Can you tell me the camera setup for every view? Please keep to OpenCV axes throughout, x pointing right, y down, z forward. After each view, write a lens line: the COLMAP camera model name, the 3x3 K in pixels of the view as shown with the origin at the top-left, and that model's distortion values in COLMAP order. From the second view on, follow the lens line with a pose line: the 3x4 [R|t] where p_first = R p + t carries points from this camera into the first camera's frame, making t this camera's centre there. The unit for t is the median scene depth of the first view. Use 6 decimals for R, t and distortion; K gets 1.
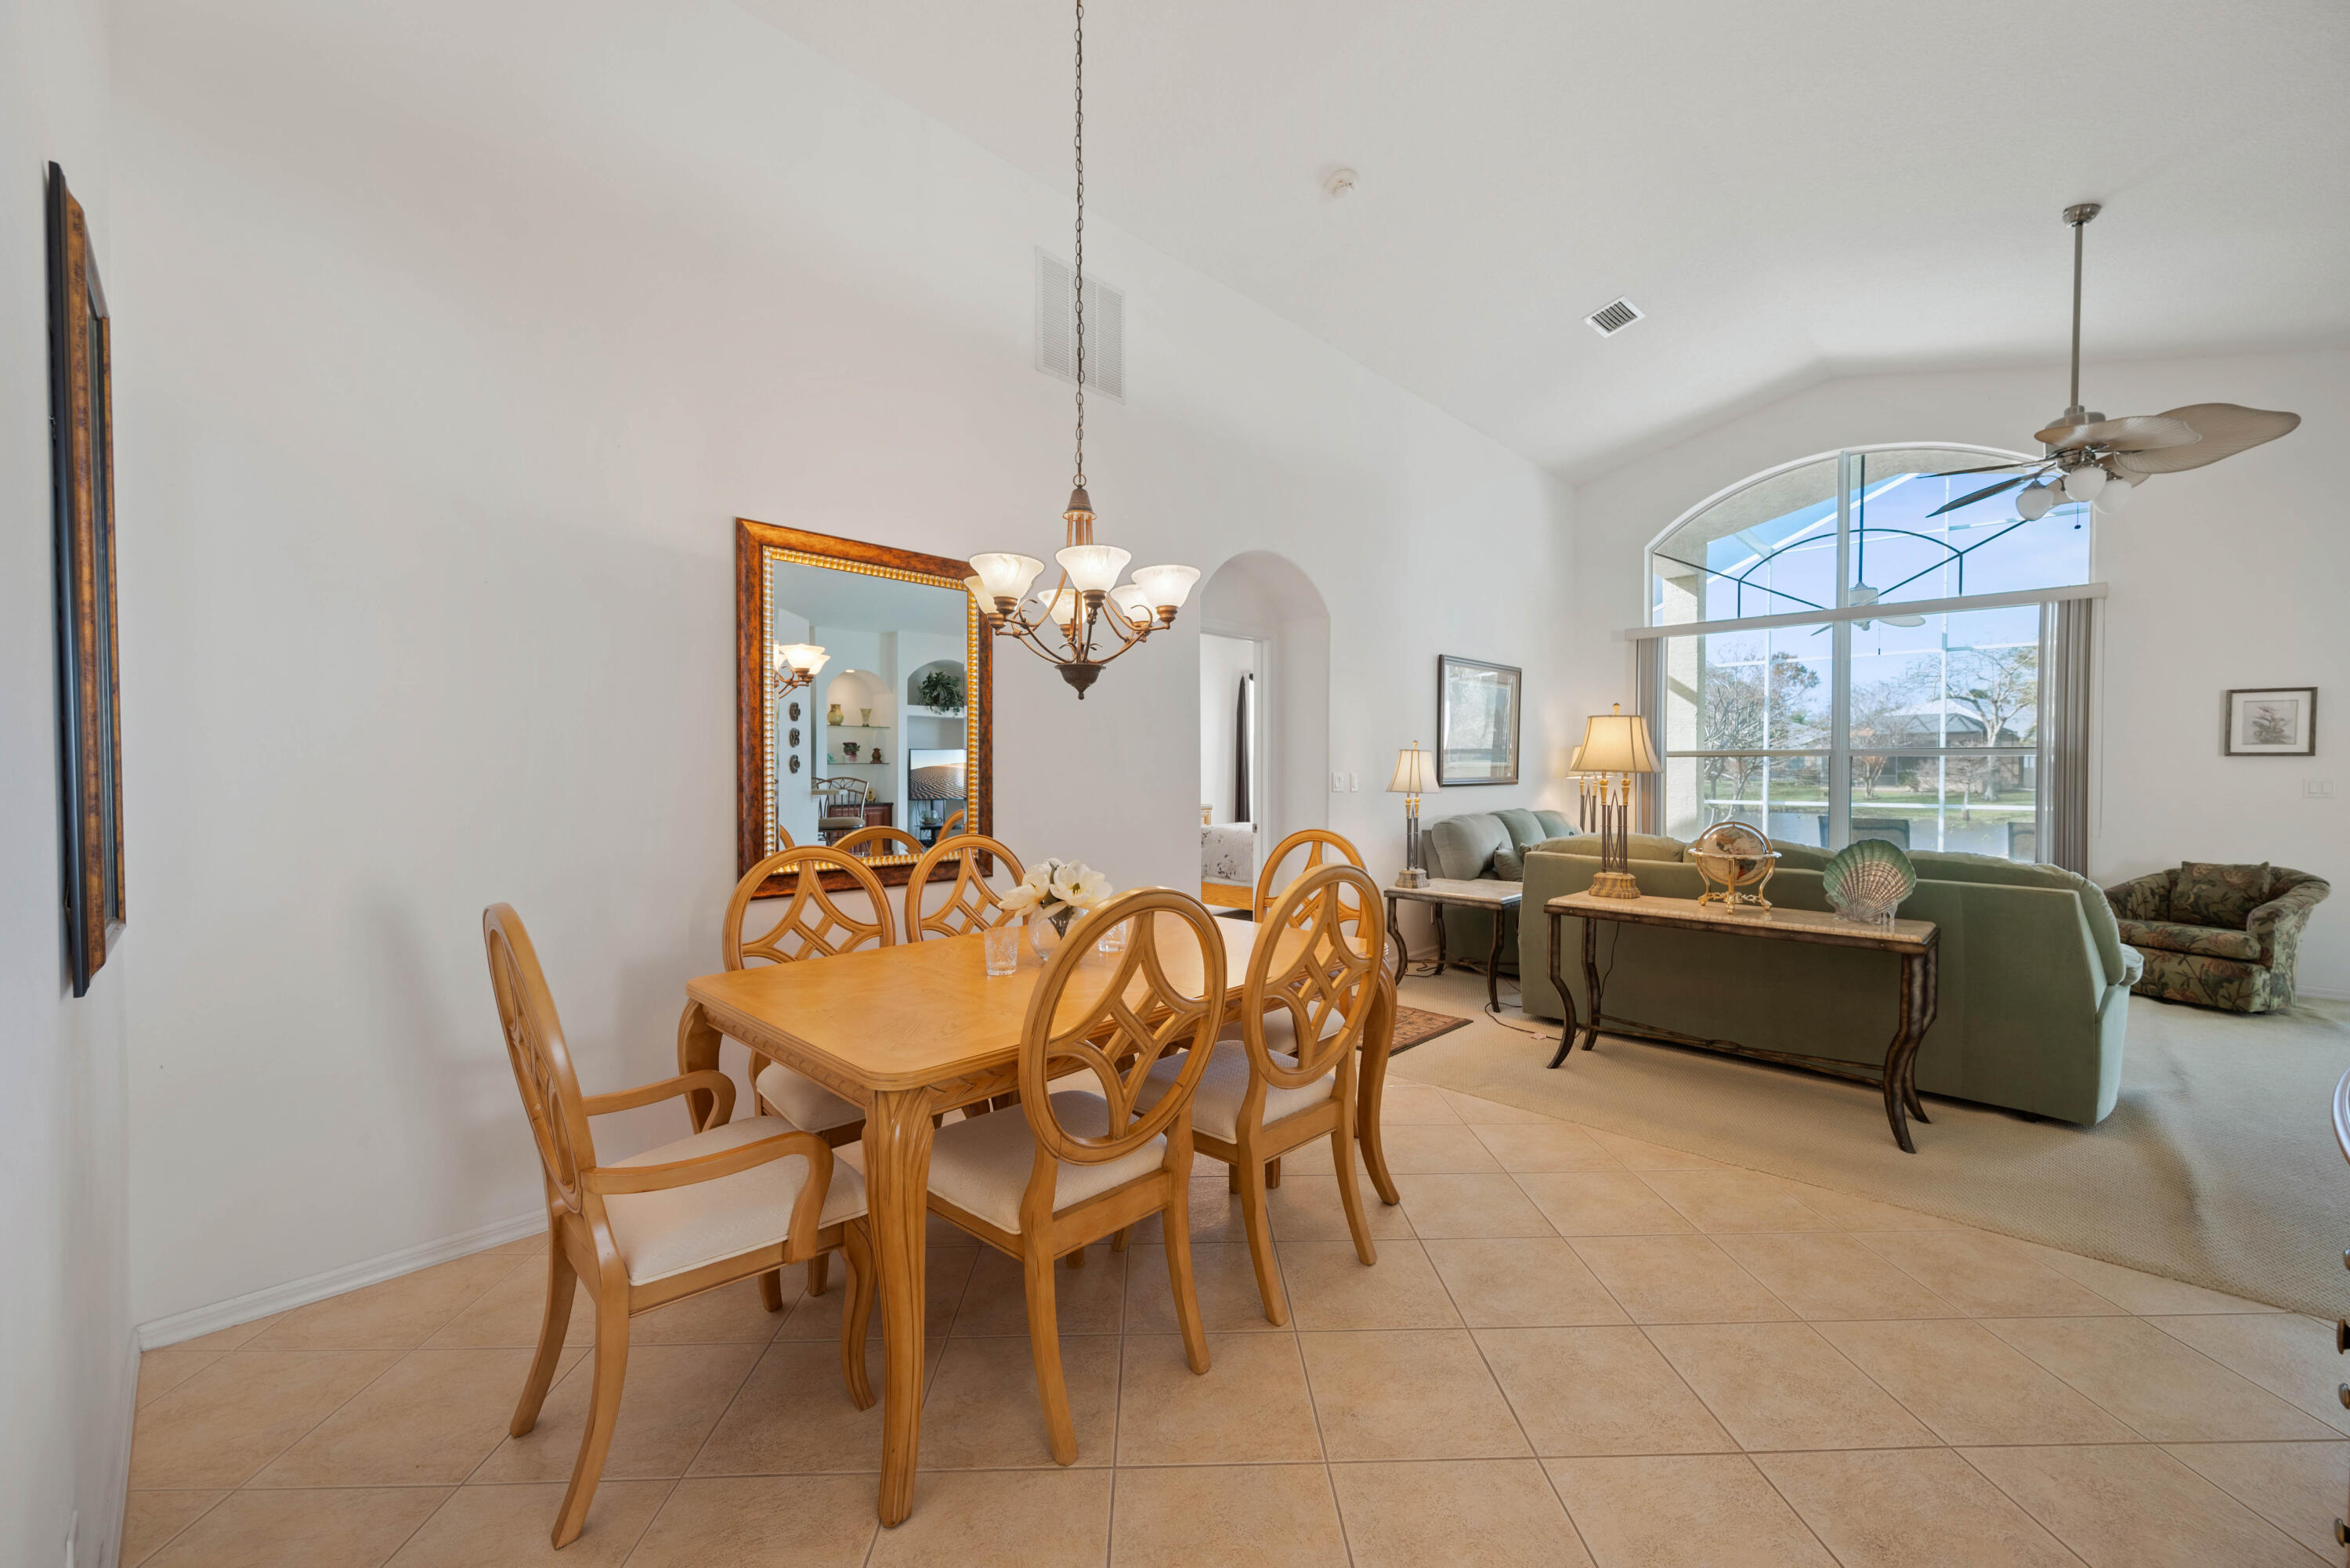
lens RADIAL K [[920.7, 0, 1182.0], [0, 920.7, 785.4], [0, 0, 1]] dist [-0.001786, 0.000159]
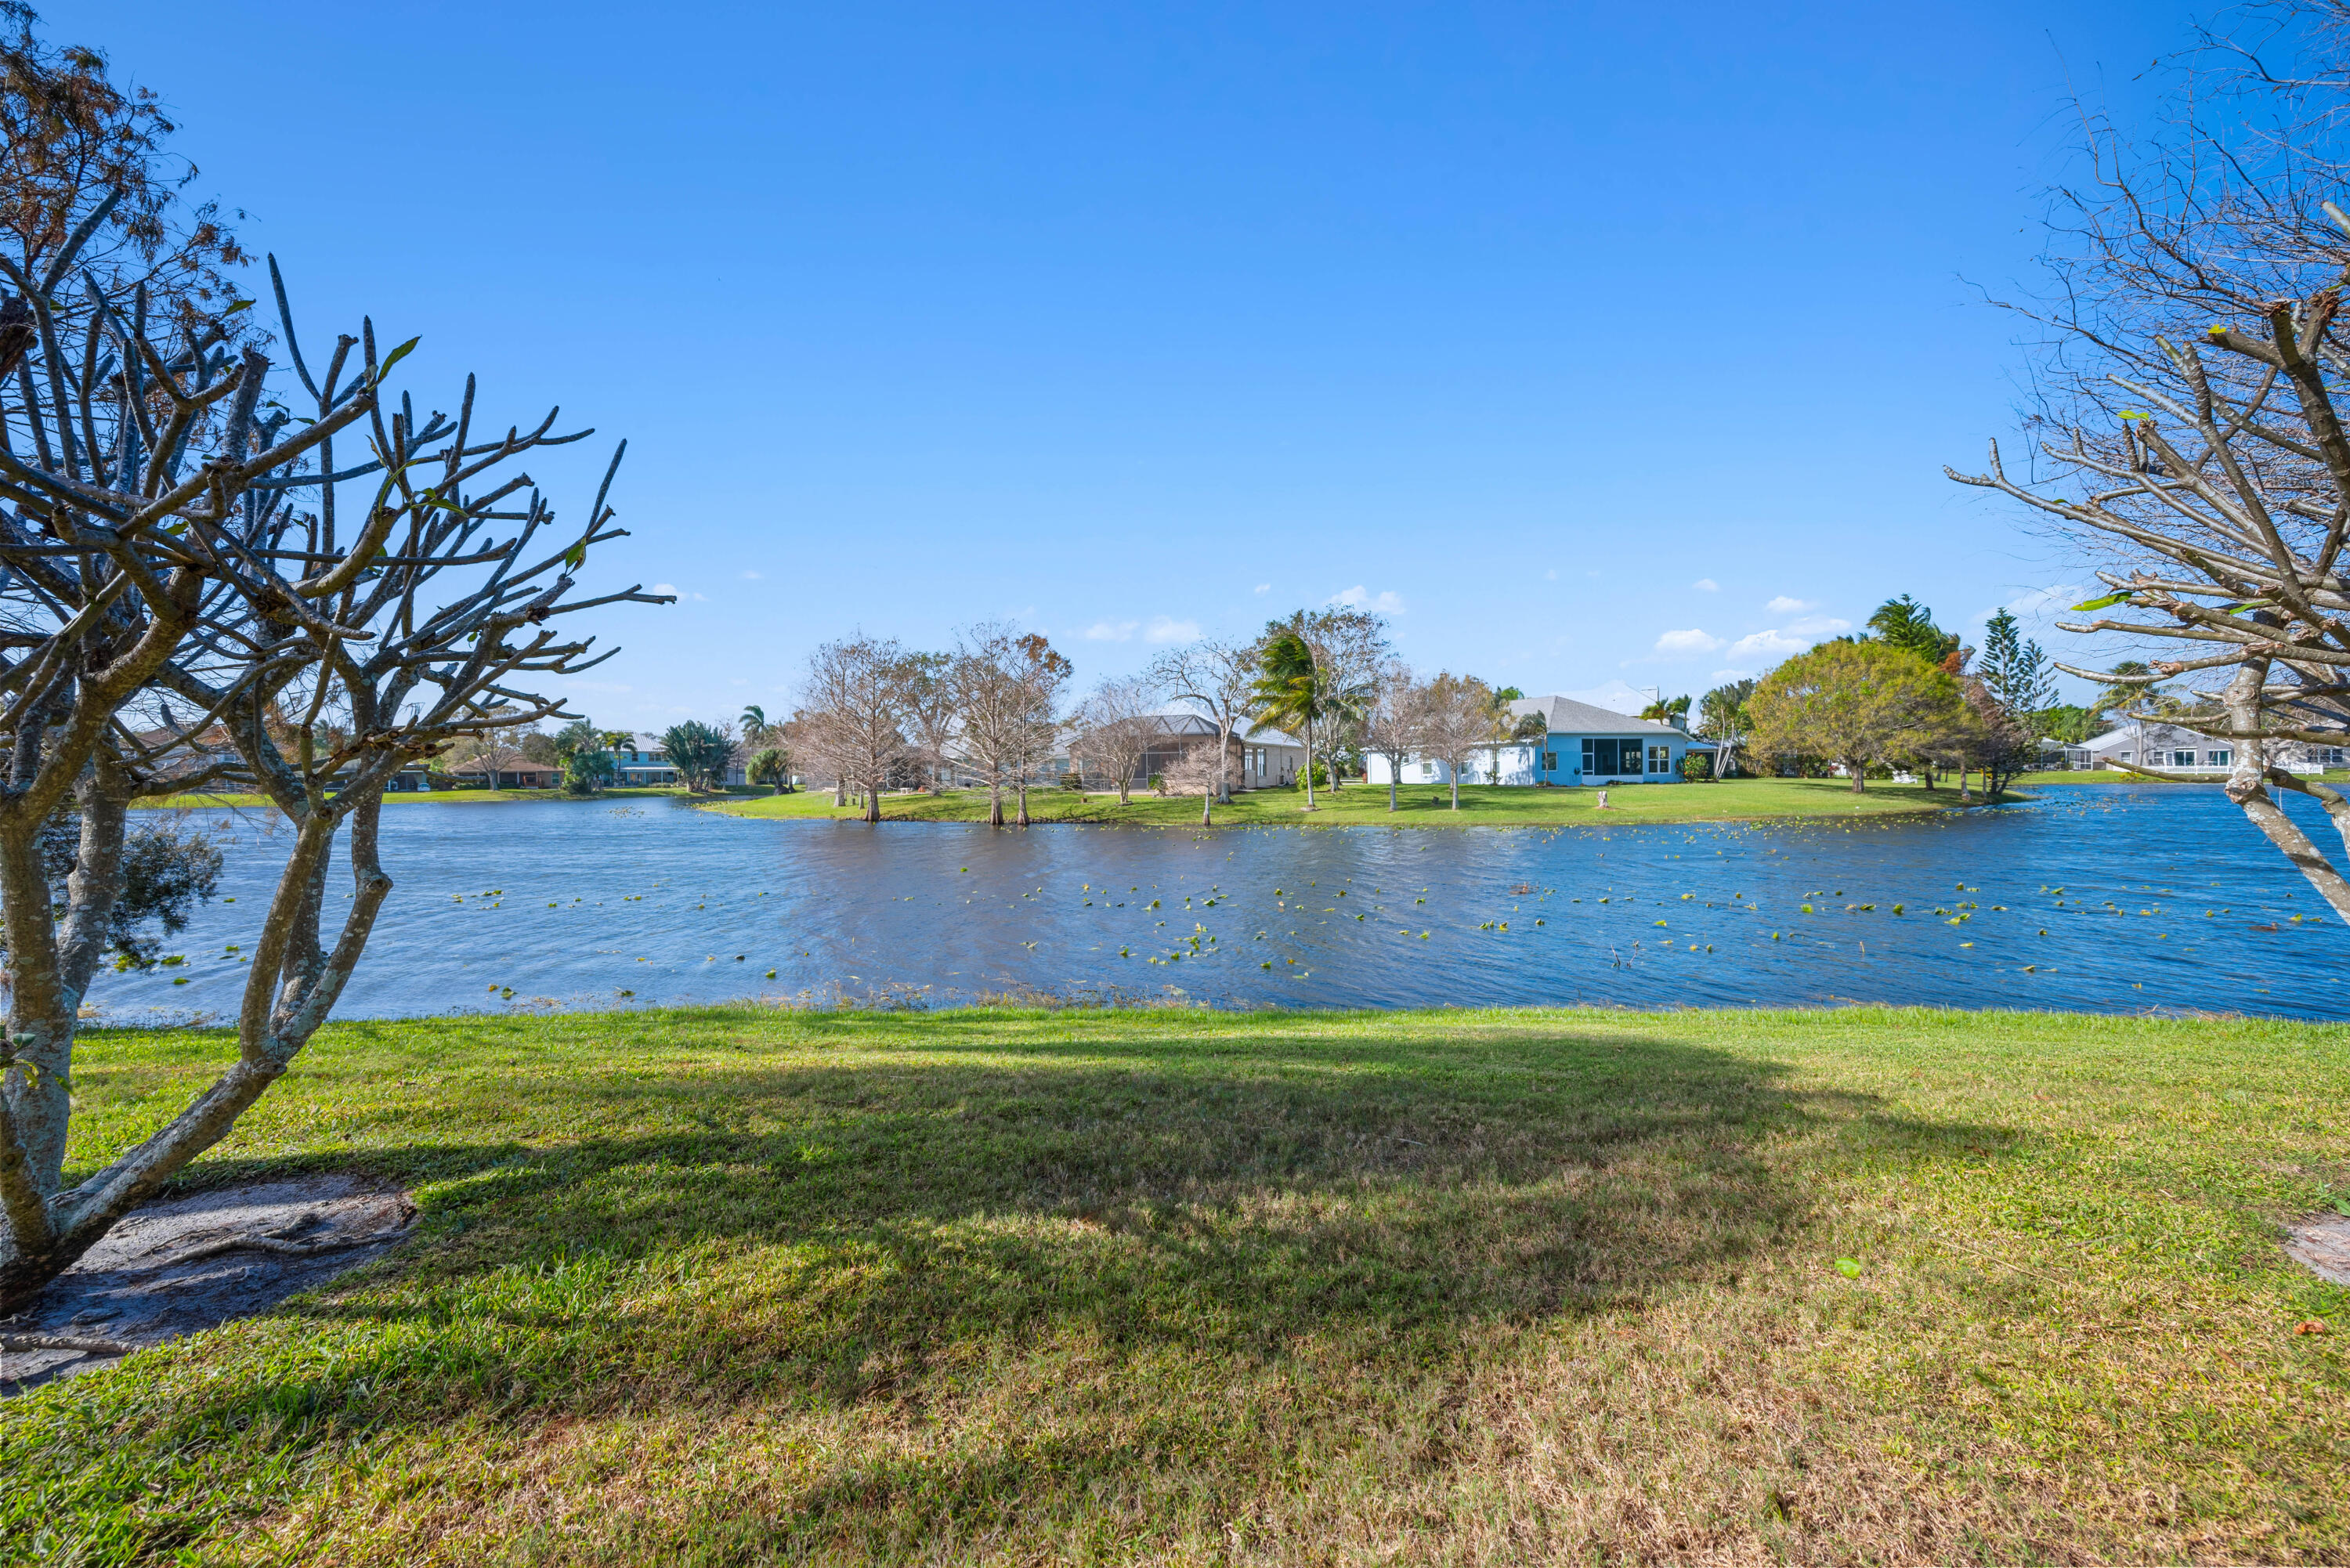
lens RADIAL K [[920.7, 0, 1182.0], [0, 920.7, 785.4], [0, 0, 1]] dist [-0.001786, 0.000159]
pose [[0.766806, -0.016416, 0.641668, 2.246453], [0.021813, 0.999762, -0.000490, -0.027934], [-0.641508, 0.014372, 0.766982, 2.862635]]
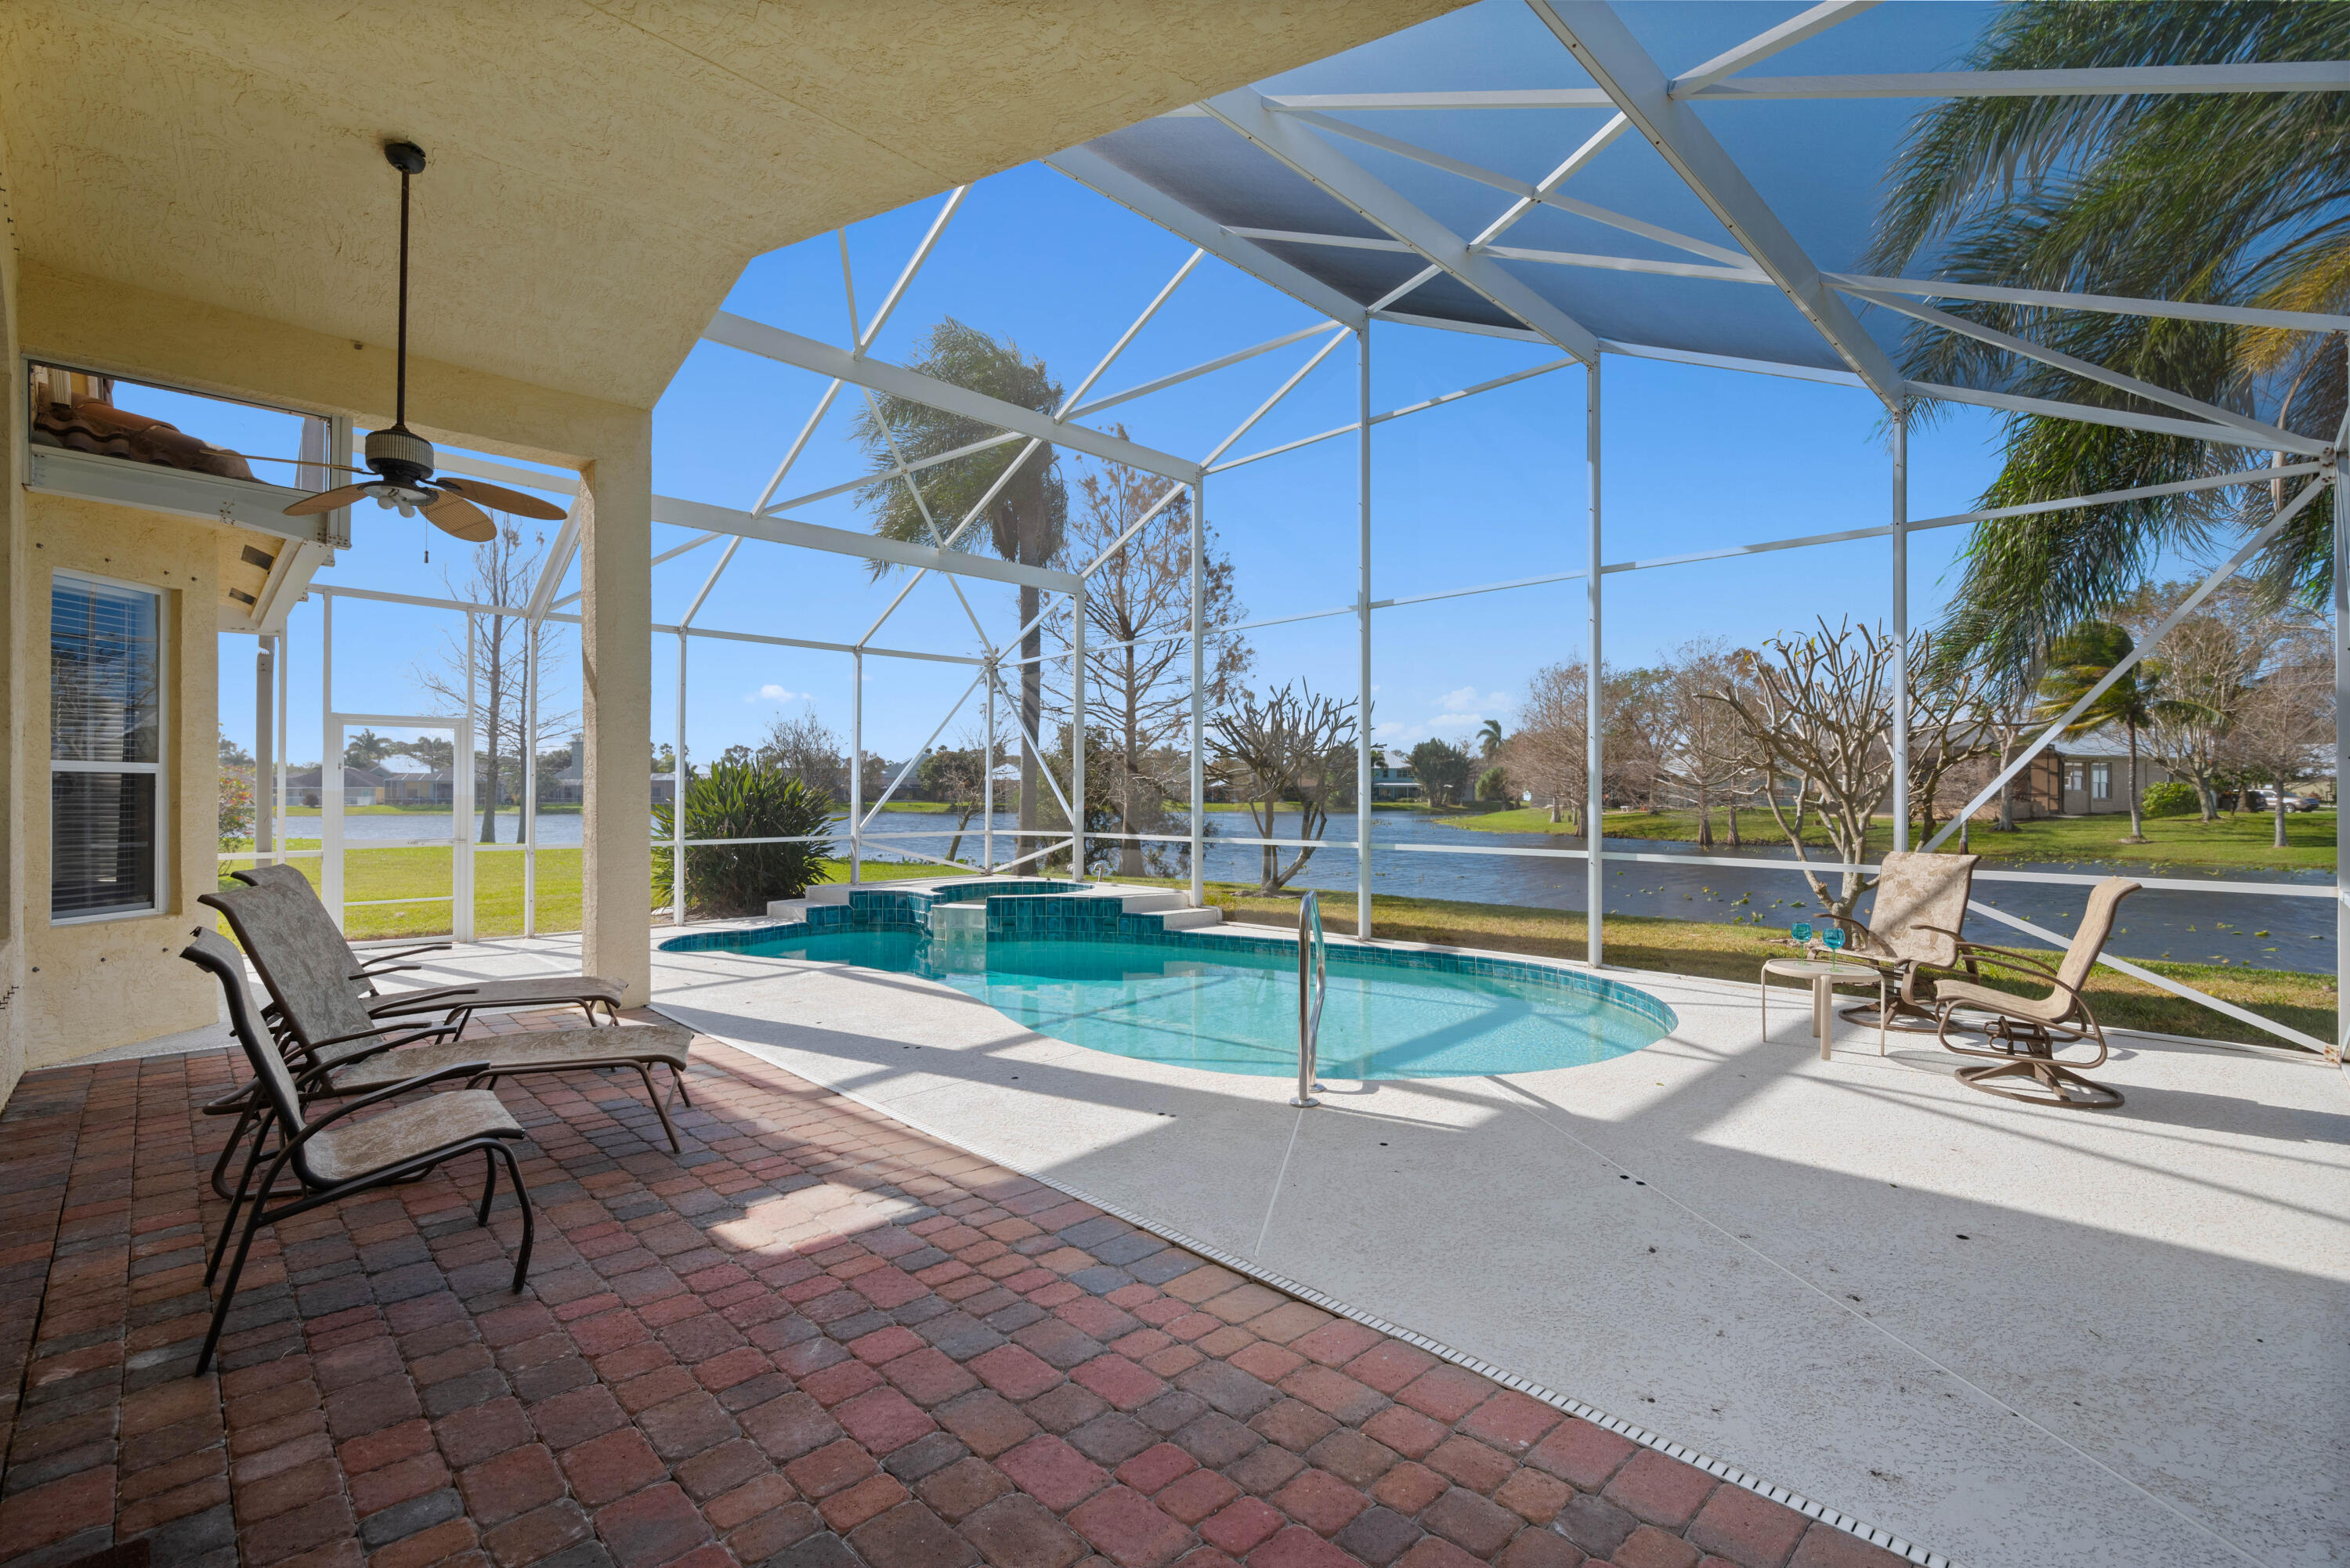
lens RADIAL K [[1043.4, 0, 1188.9], [0, 1043.4, 786.0], [0, 0, 1]] dist [-0.001150, -0.000173]
pose [[0.999653, -0.001430, -0.026286, 1.915480], [0.000769, 0.999683, -0.025167, -0.002392], [0.026314, 0.025138, 0.999338, 0.689028]]
